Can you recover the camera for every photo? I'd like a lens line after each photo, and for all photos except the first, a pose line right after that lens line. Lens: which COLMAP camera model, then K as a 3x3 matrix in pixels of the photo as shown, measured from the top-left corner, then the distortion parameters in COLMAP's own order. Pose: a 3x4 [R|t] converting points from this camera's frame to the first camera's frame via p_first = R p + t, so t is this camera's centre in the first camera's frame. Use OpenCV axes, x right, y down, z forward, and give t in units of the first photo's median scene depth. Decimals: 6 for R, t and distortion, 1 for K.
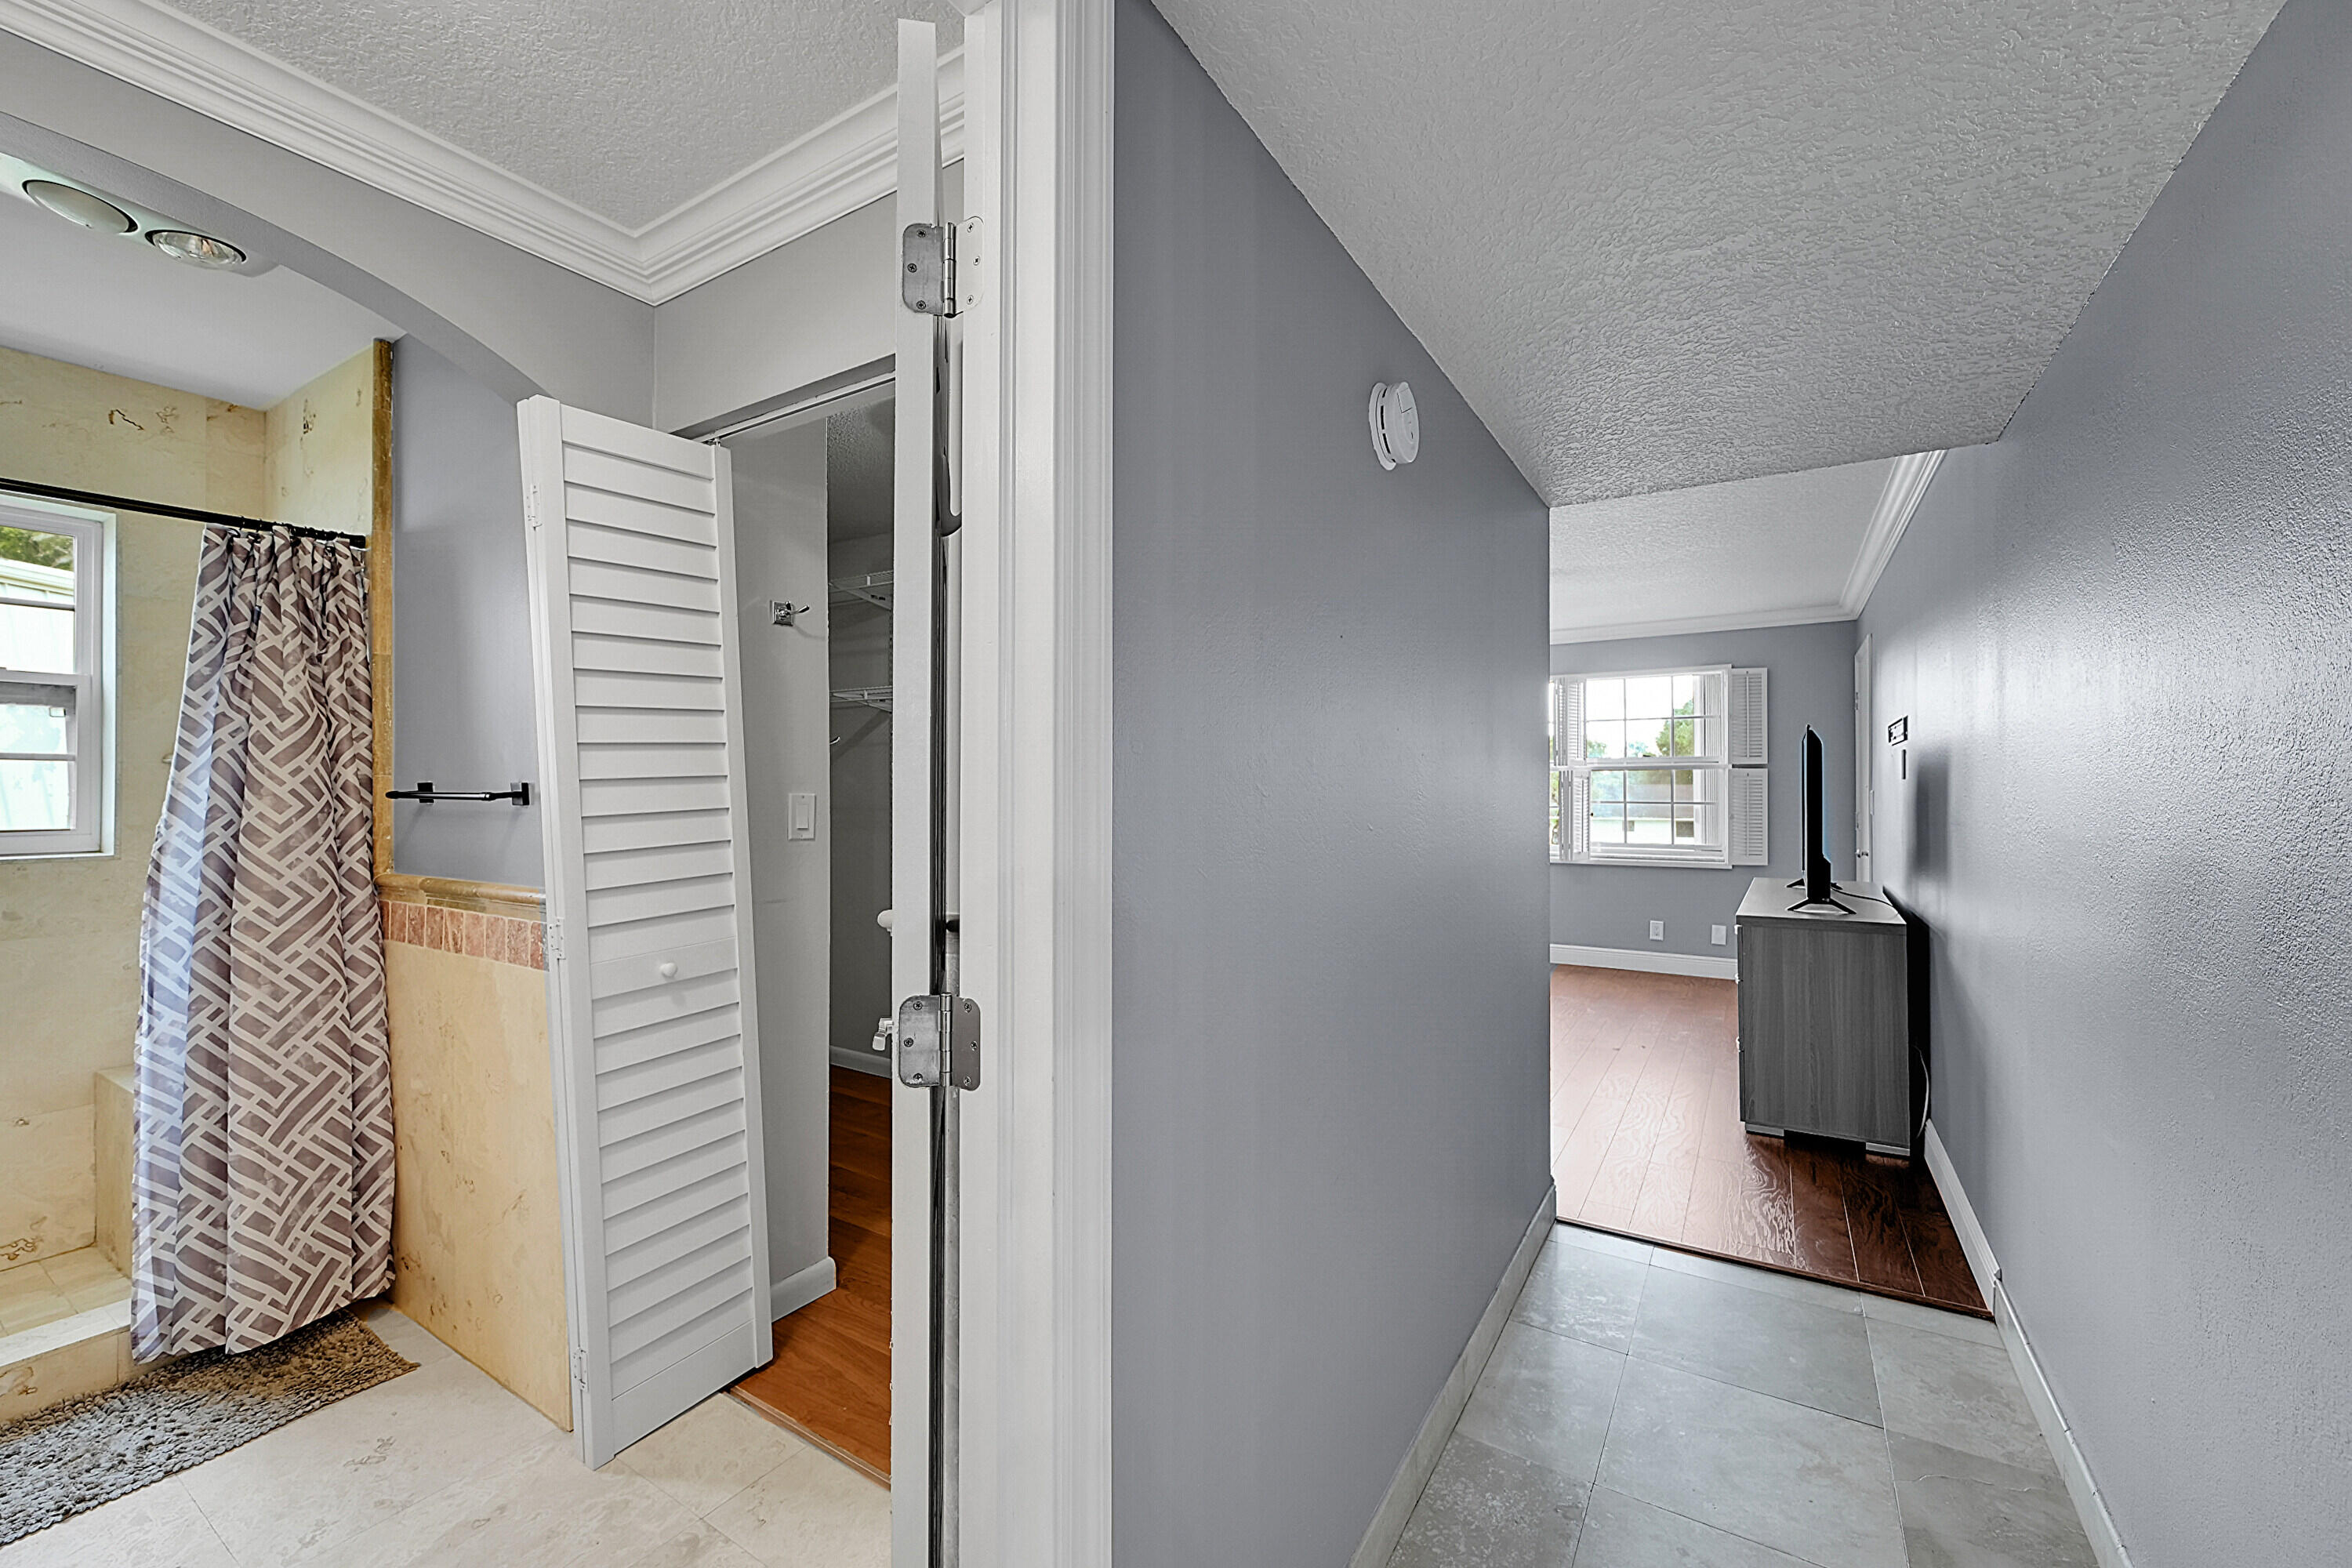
lens RADIAL K [[936.2, 0, 1176.5], [0, 936.2, 785.1], [0, 0, 1]] dist [0.001537, -0.000098]
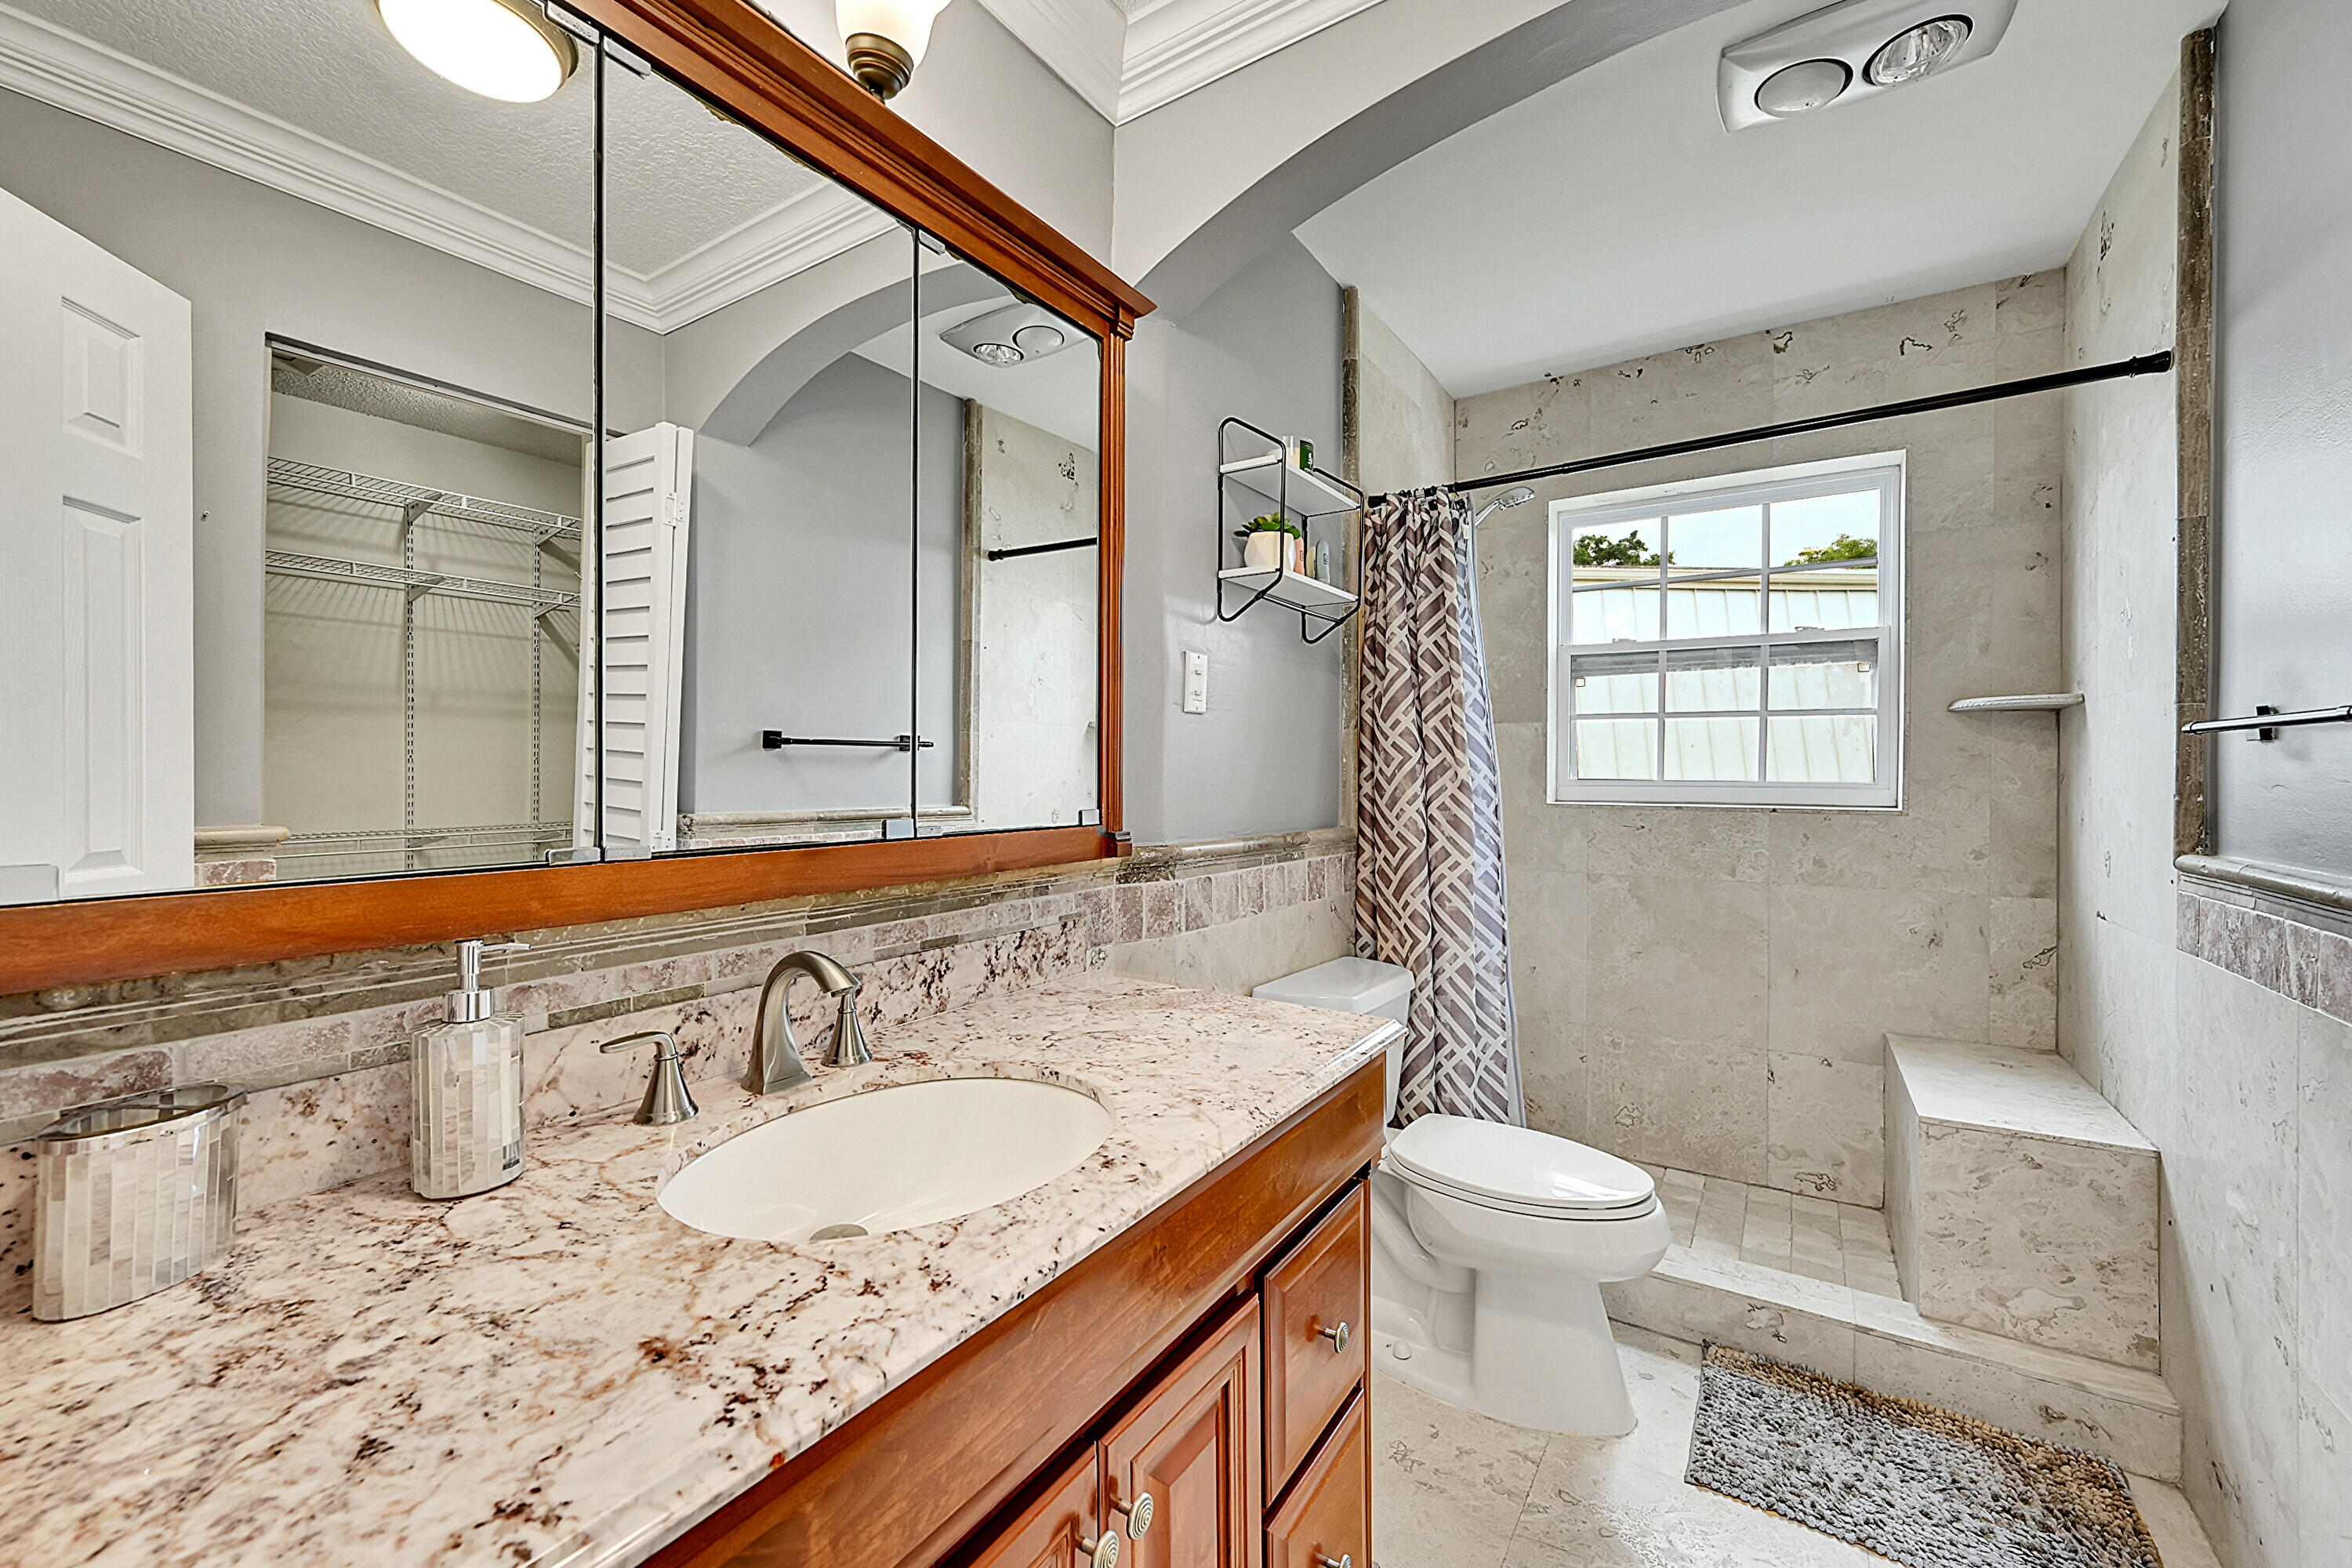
lens RADIAL K [[936.2, 0, 1186.4], [0, 936.2, 776.2], [0, 0, 1]] dist [0.001537, -0.000098]
pose [[-0.029743, 0.002715, -0.999554, -0.171616], [-0.004449, 0.999986, 0.002848, 0.042211], [0.999548, 0.004532, -0.029730, 0.317563]]
